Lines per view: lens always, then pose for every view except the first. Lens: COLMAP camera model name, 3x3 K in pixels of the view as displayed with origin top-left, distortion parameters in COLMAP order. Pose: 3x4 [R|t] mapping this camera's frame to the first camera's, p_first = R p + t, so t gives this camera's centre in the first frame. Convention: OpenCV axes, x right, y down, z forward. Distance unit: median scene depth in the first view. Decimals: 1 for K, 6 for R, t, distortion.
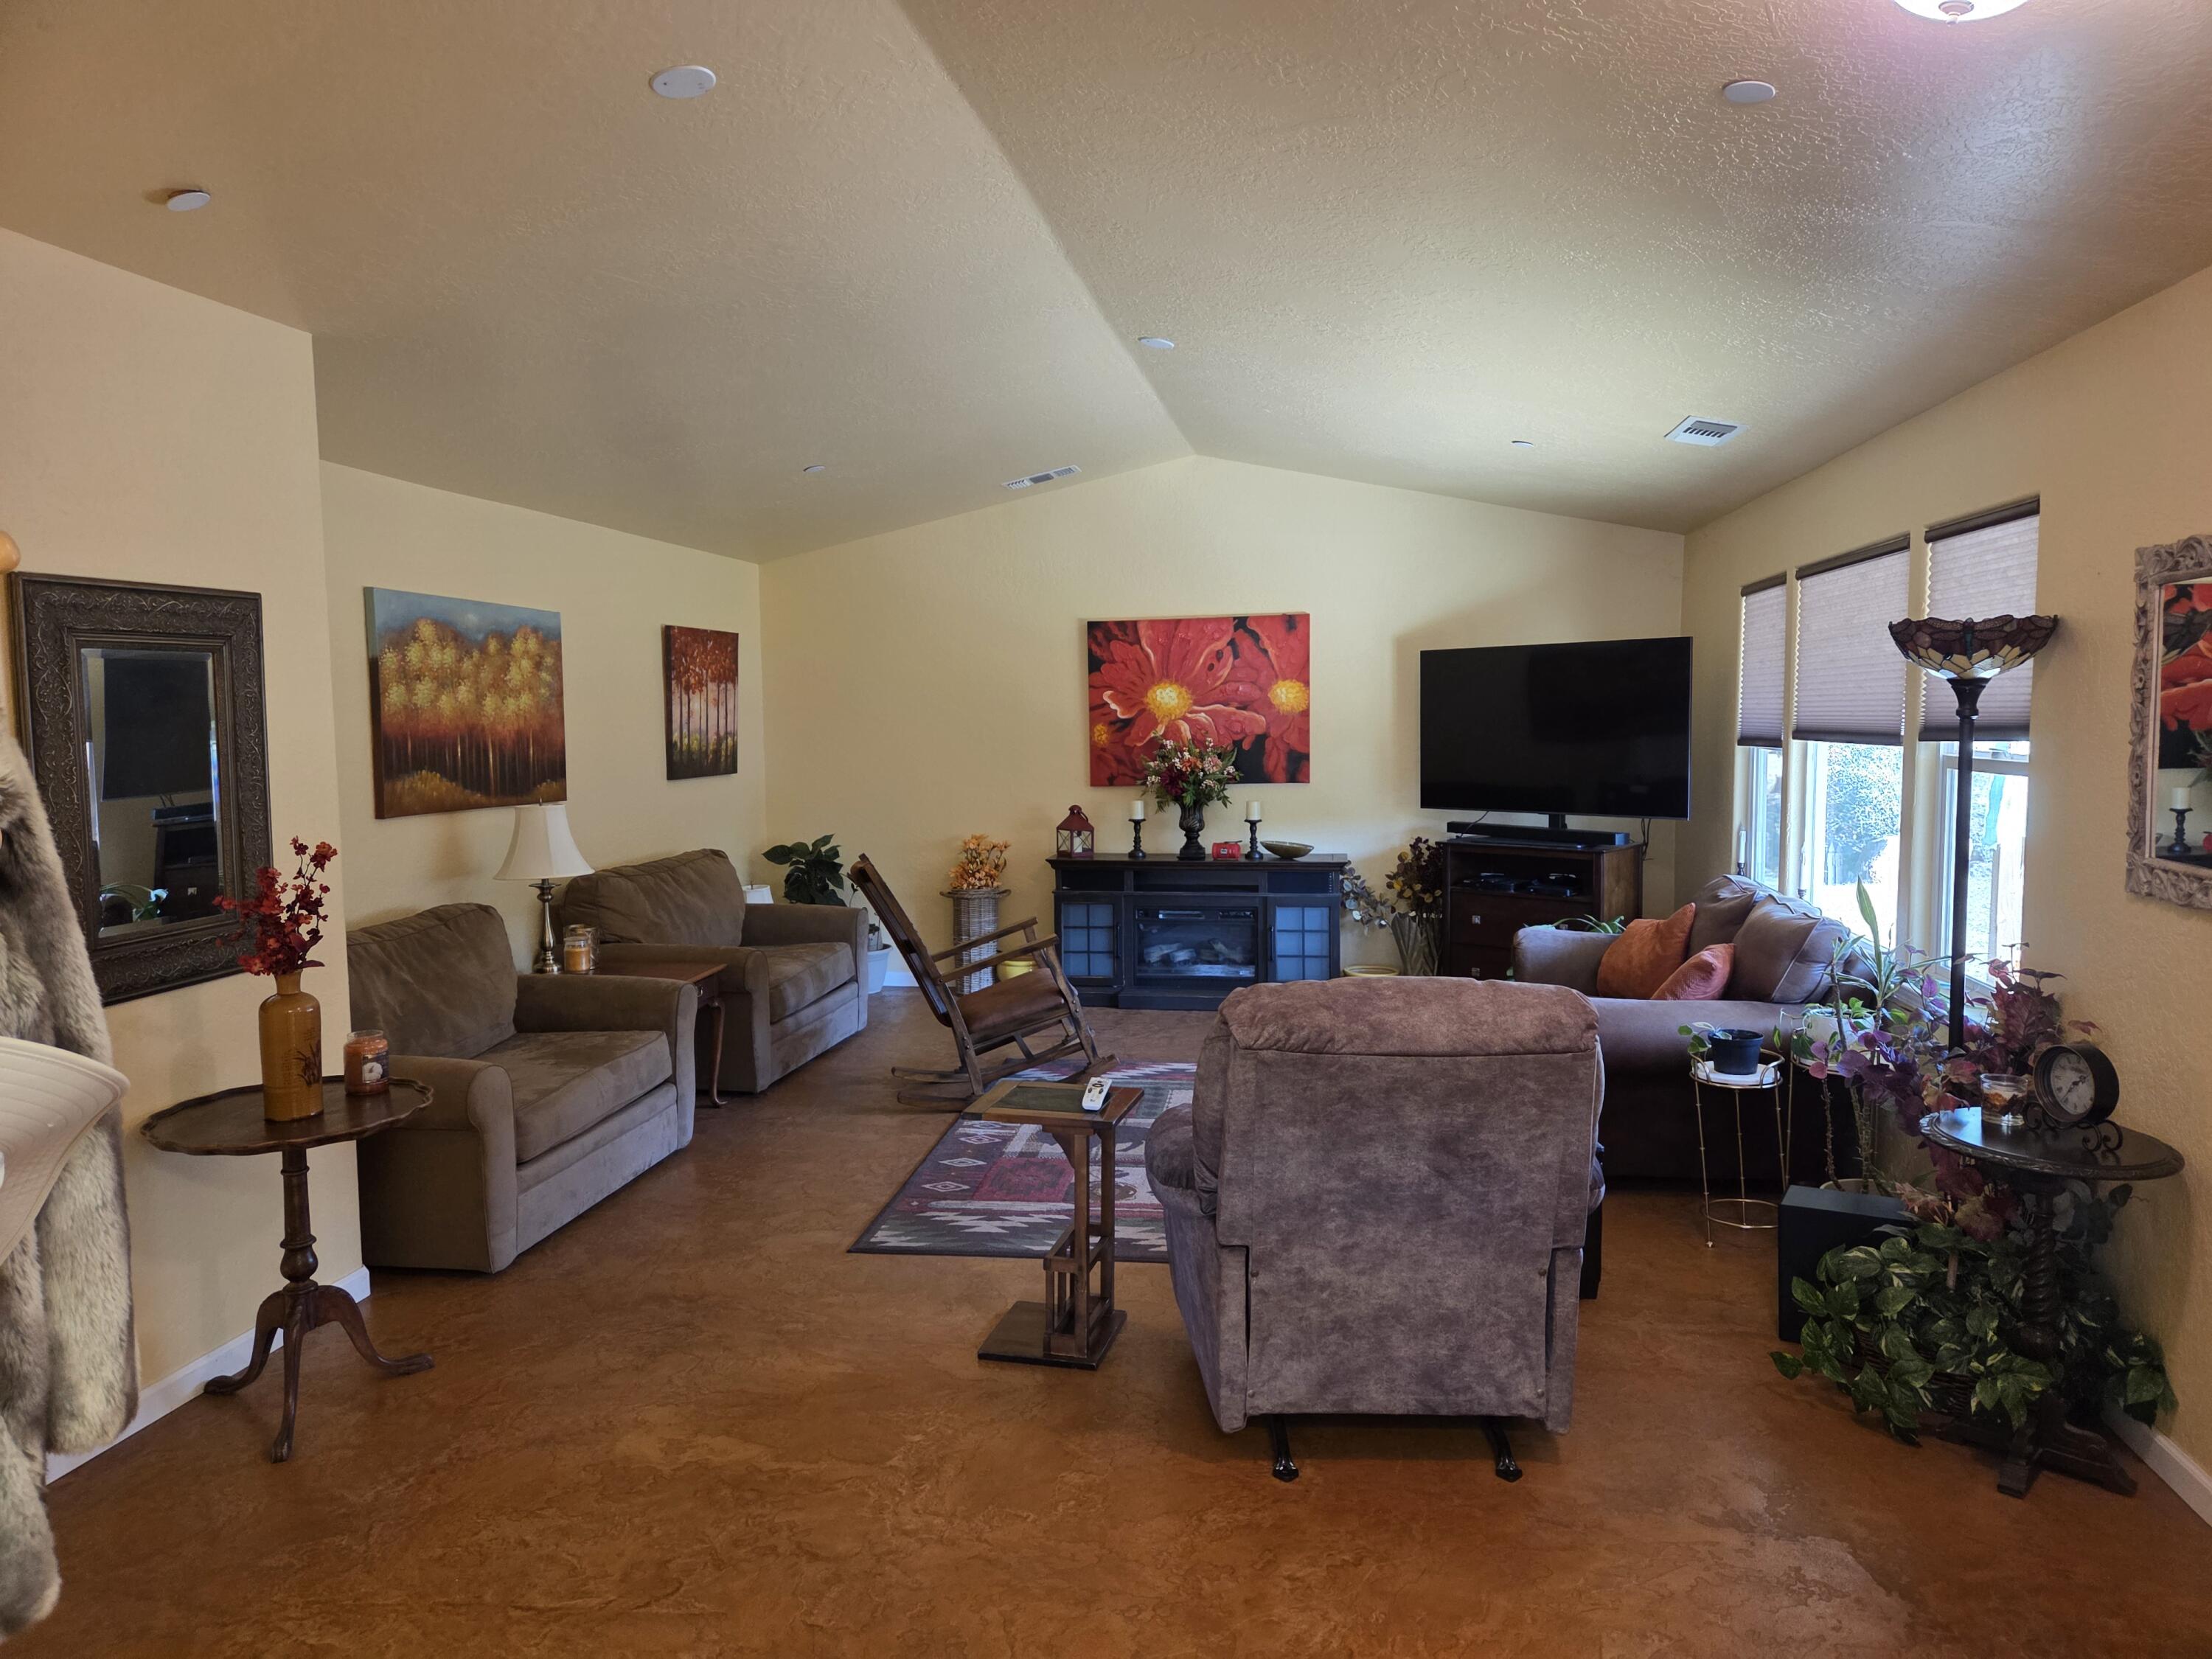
lens RADIAL K [[1470.5, 0, 1112.5], [0, 1470.5, 823.6], [0, 0, 1]] dist [0.068390, -0.056938]
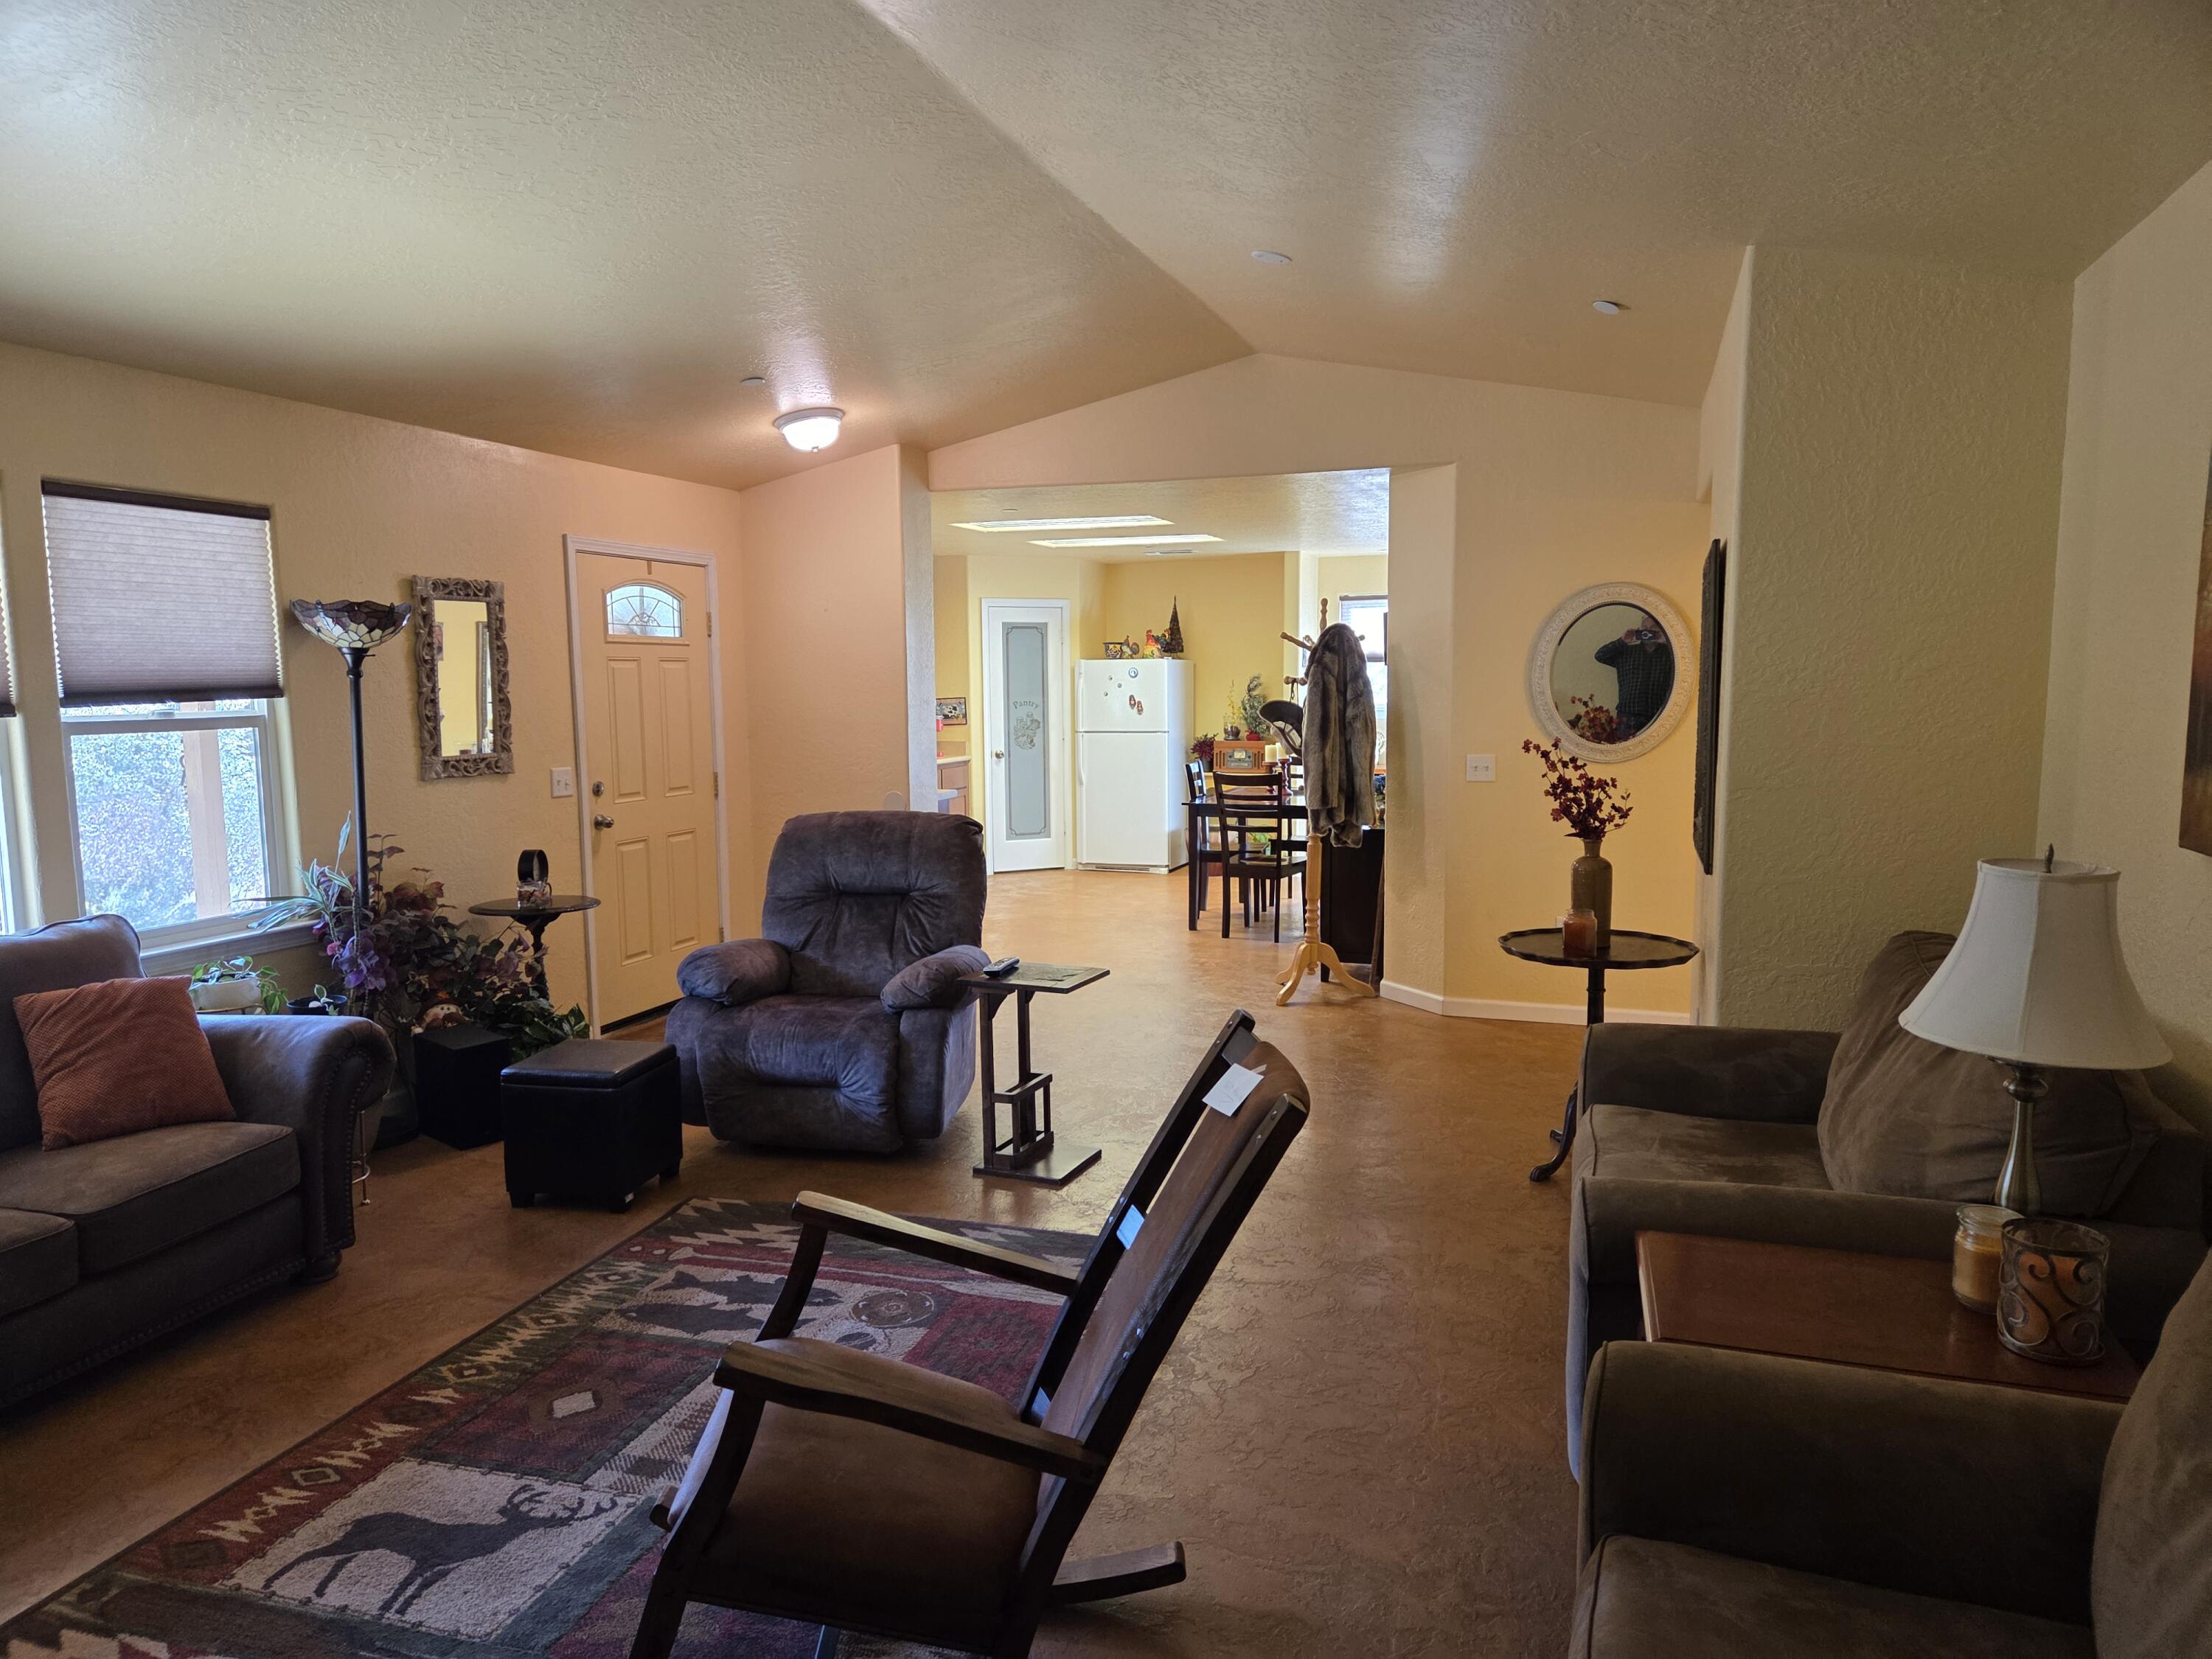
lens RADIAL K [[1466.5, 0, 1132.2], [0, 1466.5, 832.4], [0, 0, 1]] dist [0.075753, -0.073996]
pose [[-0.988045, -0.015301, 0.153406, -0.265460], [0.014047, 0.981988, 0.188422, -0.142309], [-0.153525, 0.188324, -0.970033, 1.790984]]
